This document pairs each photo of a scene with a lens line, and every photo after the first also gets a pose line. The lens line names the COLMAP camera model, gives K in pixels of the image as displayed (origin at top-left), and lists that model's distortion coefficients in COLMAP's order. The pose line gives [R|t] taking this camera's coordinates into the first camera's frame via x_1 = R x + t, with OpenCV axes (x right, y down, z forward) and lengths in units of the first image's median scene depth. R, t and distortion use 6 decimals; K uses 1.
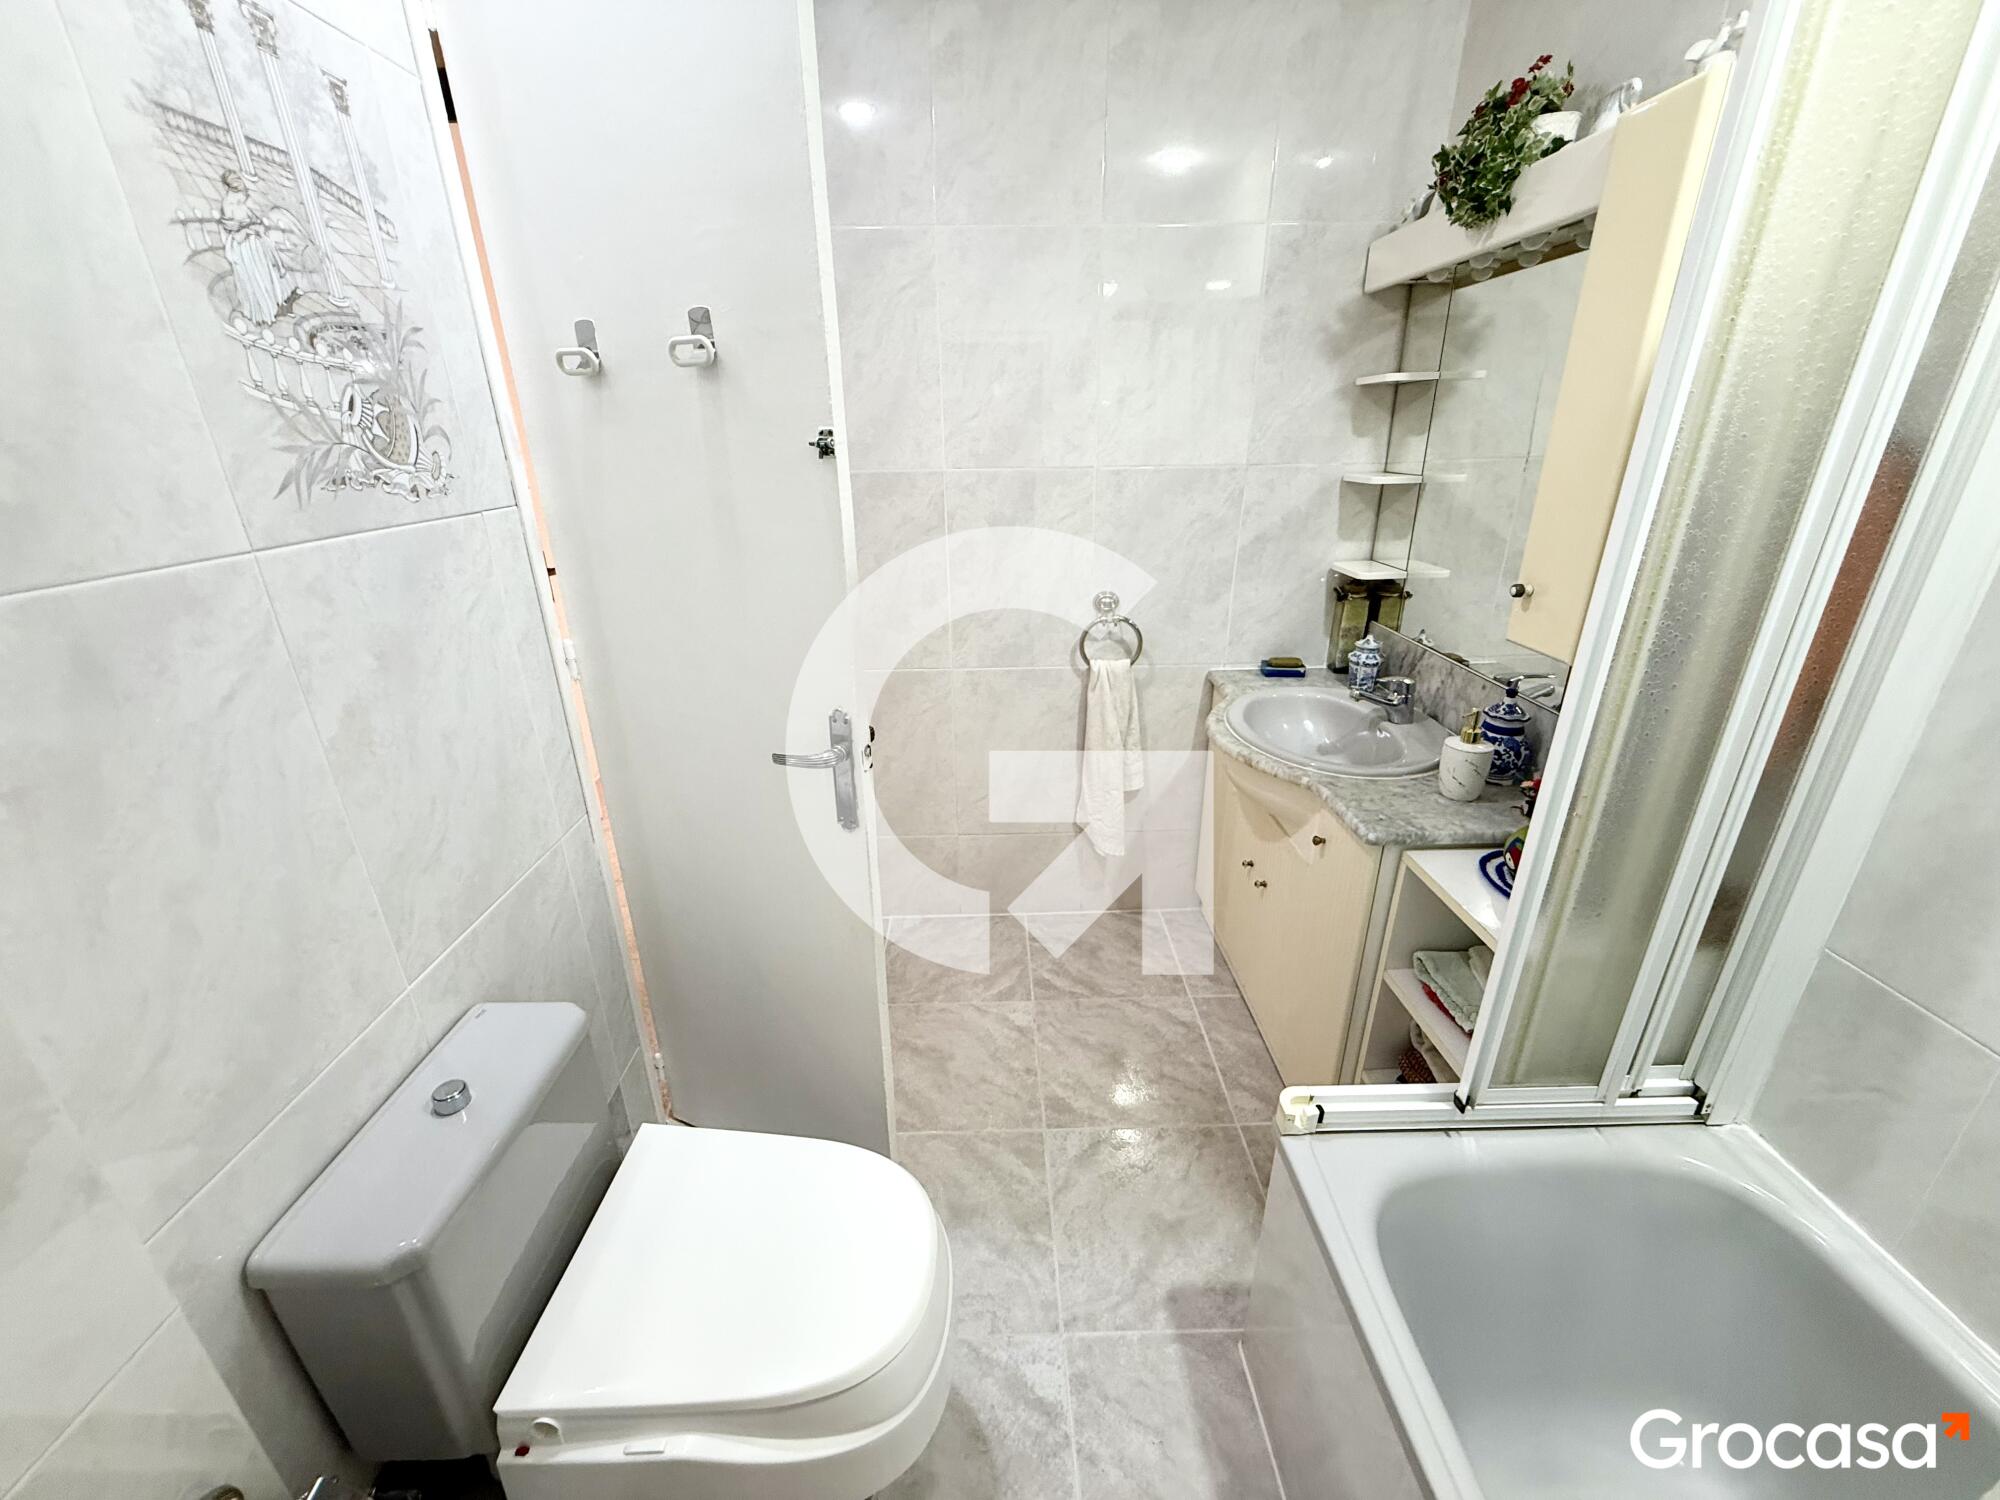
lens RADIAL K [[802.4, 0, 1000.0], [0, 802.4, 750.0], [0, 0, 1]] dist [-0.000009, -0.000010]
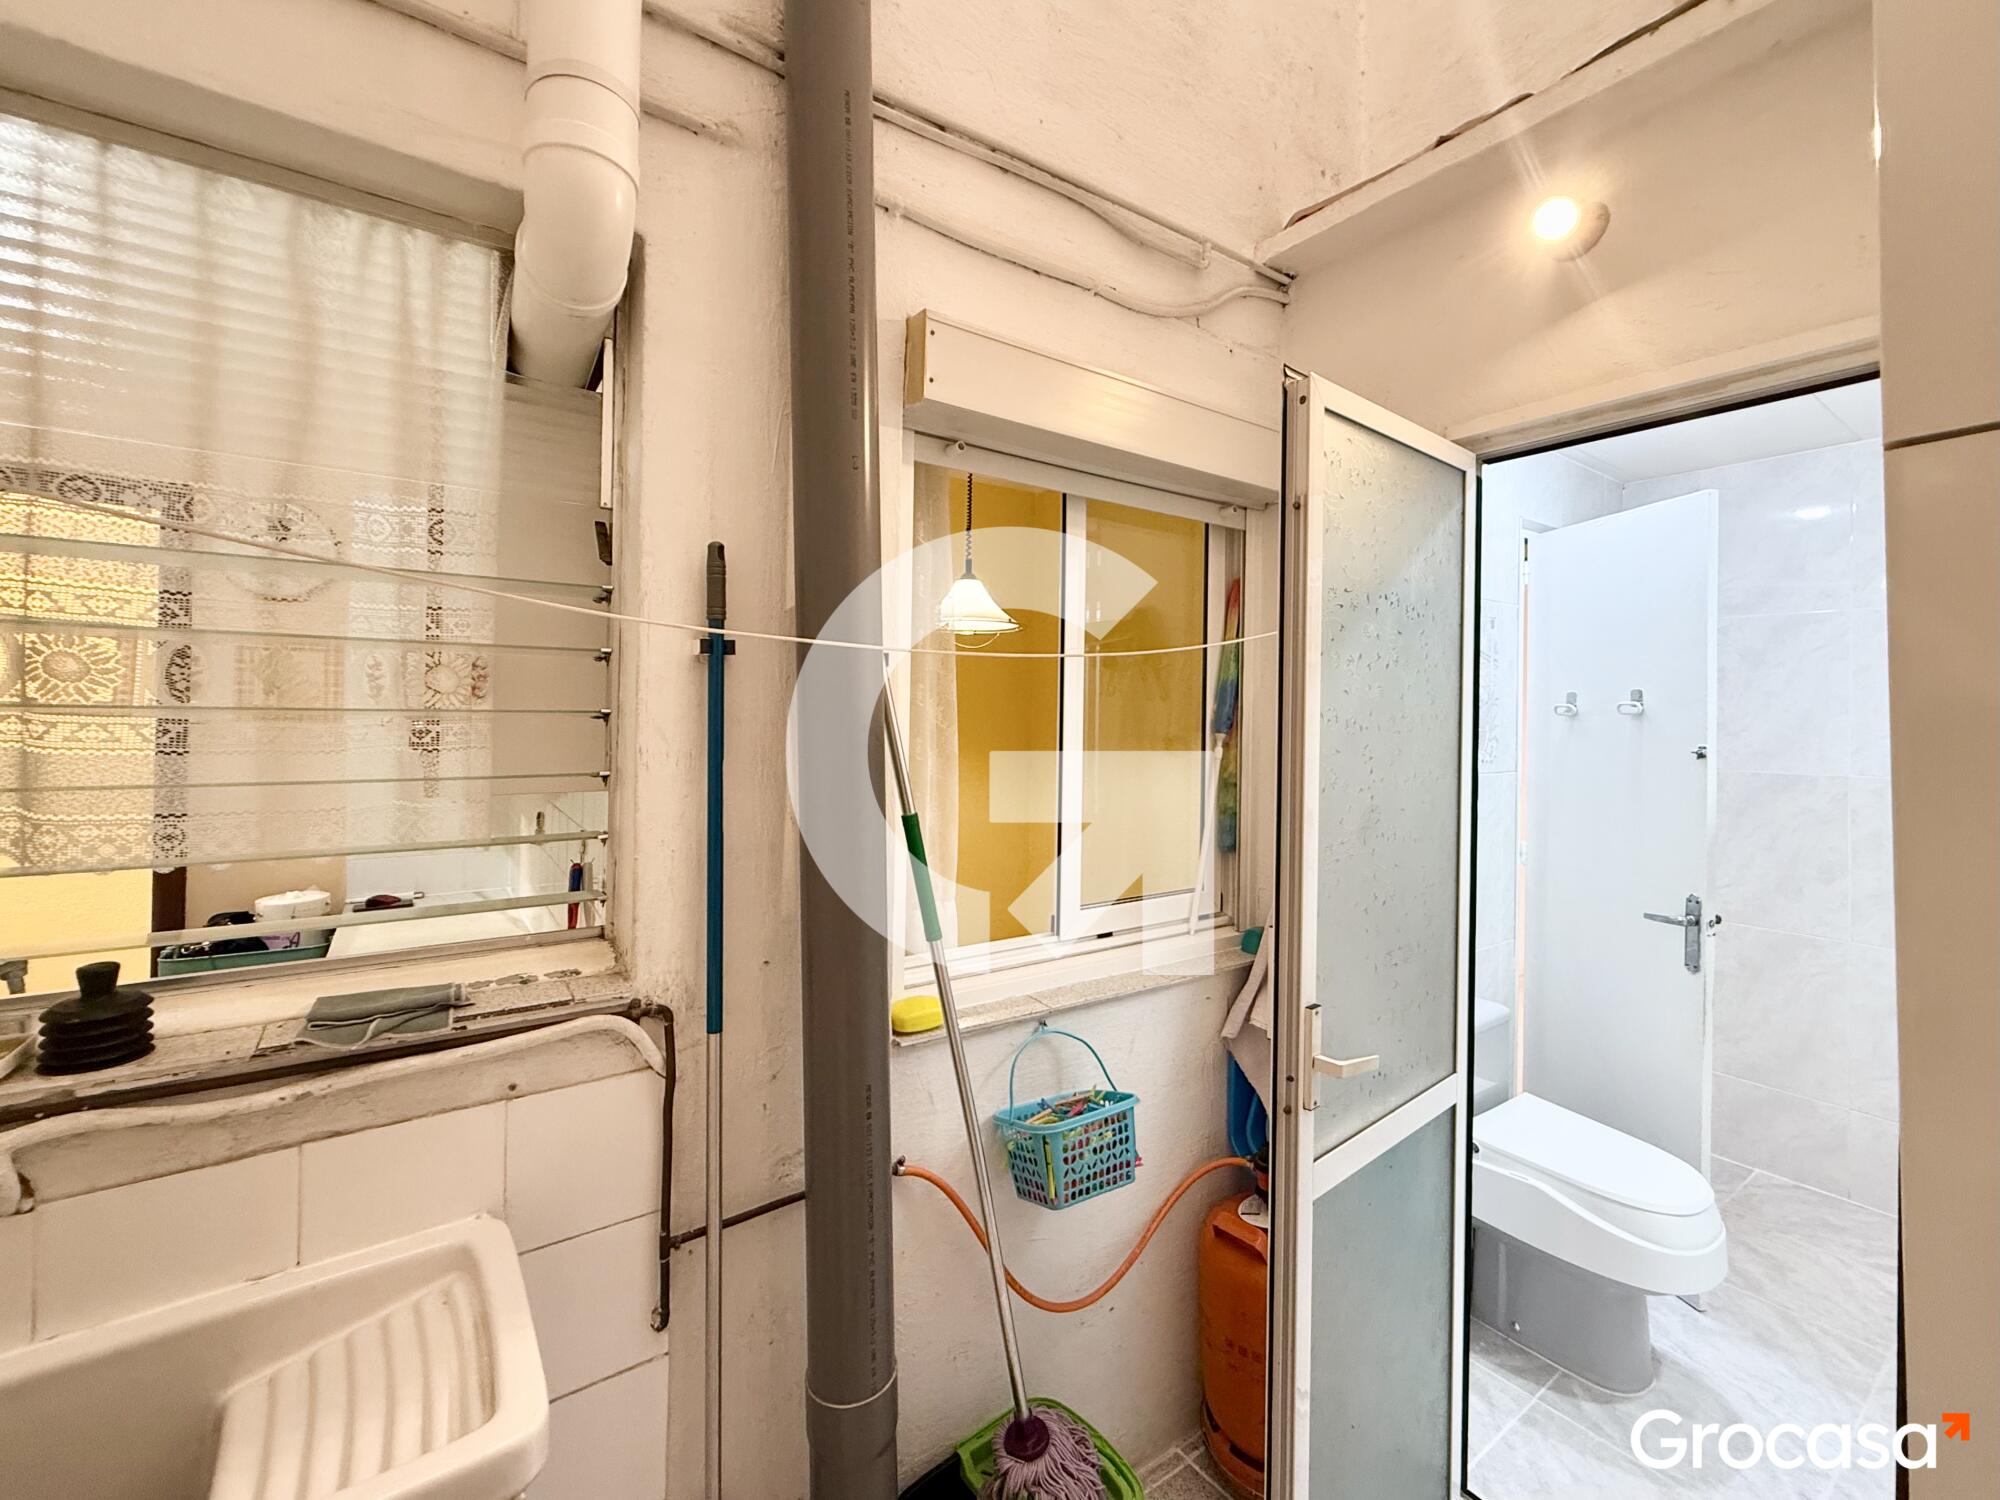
lens RADIAL K [[857.9, 0, 1002.8], [0, 857.9, 714.0], [0, 0, 1]] dist [0.001236, 0.000226]
pose [[0.573188, 0.014220, -0.819300, 0.462695], [-0.326449, 0.921042, -0.212400, 0.475090], [0.751589, 0.389205, 0.532572, -1.277901]]
